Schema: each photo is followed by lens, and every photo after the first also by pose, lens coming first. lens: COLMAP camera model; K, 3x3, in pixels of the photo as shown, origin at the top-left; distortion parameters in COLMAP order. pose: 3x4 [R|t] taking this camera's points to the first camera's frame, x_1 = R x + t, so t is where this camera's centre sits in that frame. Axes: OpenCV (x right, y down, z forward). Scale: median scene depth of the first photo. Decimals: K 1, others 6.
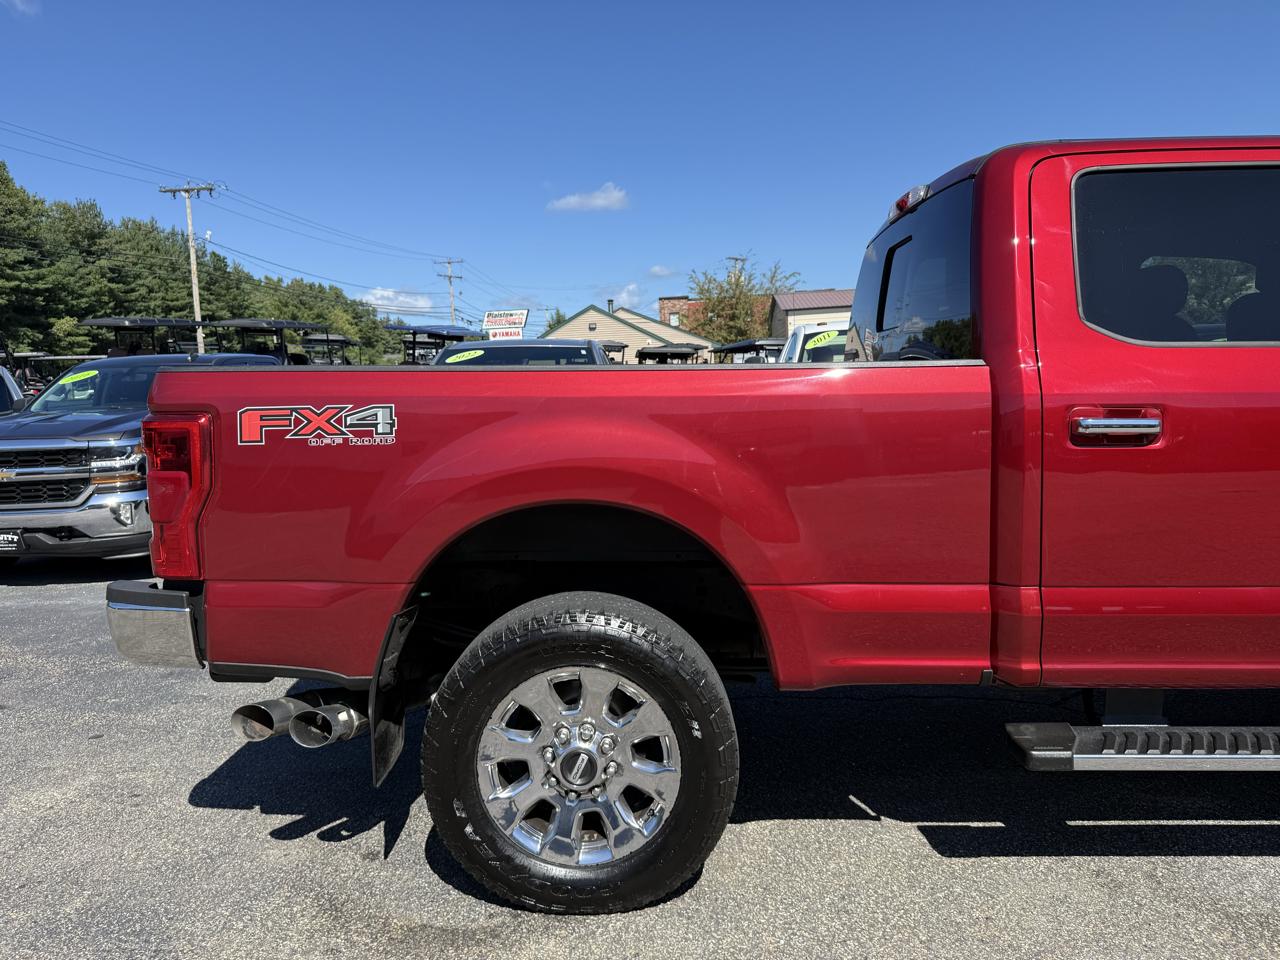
lens RADIAL K [[901.3, 0, 637.2], [0, 901.3, 483.7], [0, 0, 1]] dist [0.040197, -0.045524]
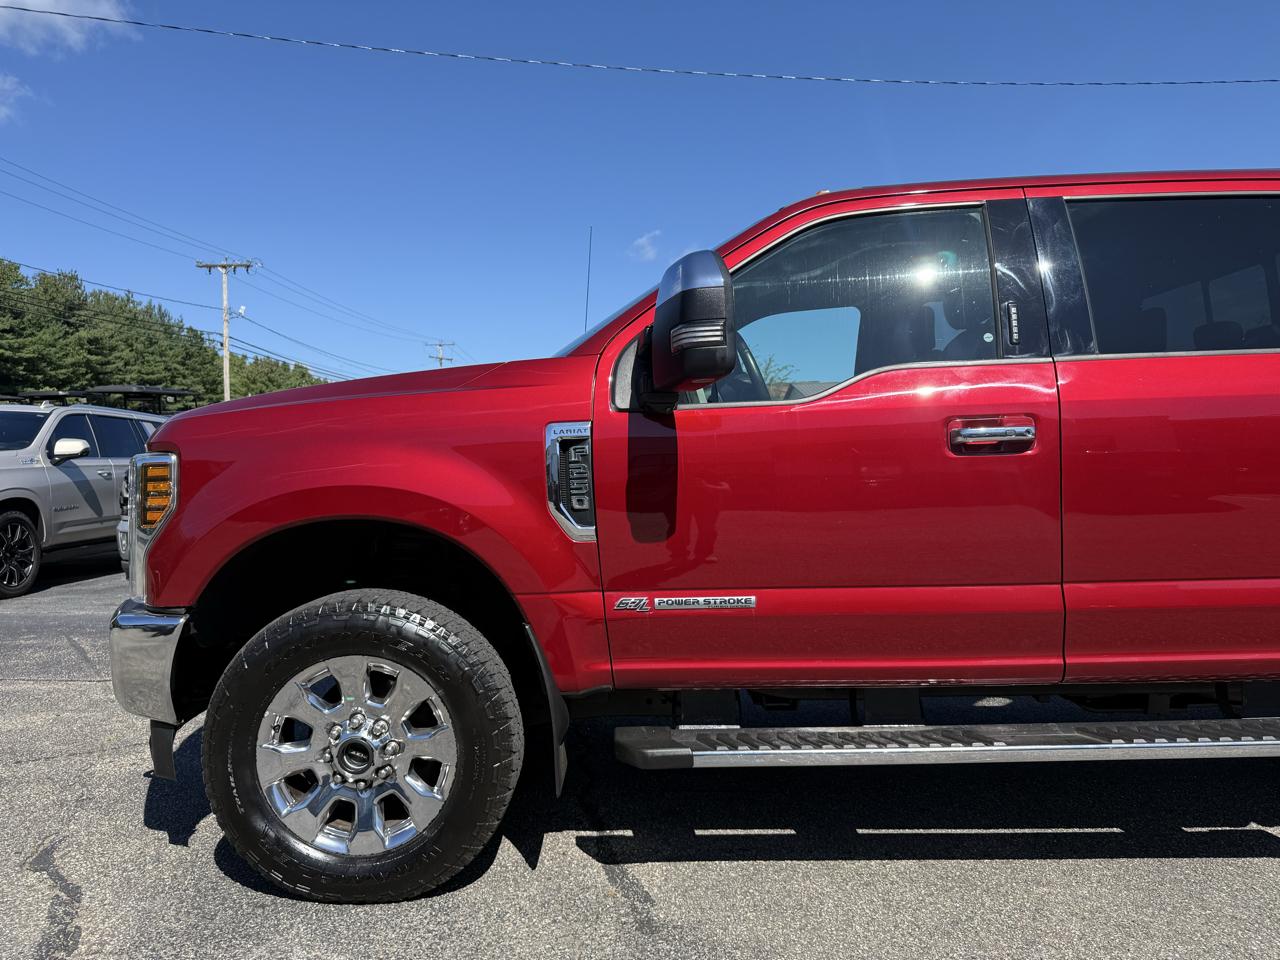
lens RADIAL K [[901.3, 0, 632.4], [0, 901.3, 474.3], [0, 0, 1]] dist [0.040197, -0.045524]
pose [[0.997416, 0.020218, 0.068940, -1.903191], [-0.012804, 0.994247, -0.106341, 0.213311], [-0.070693, 0.105183, 0.991937, -0.293786]]
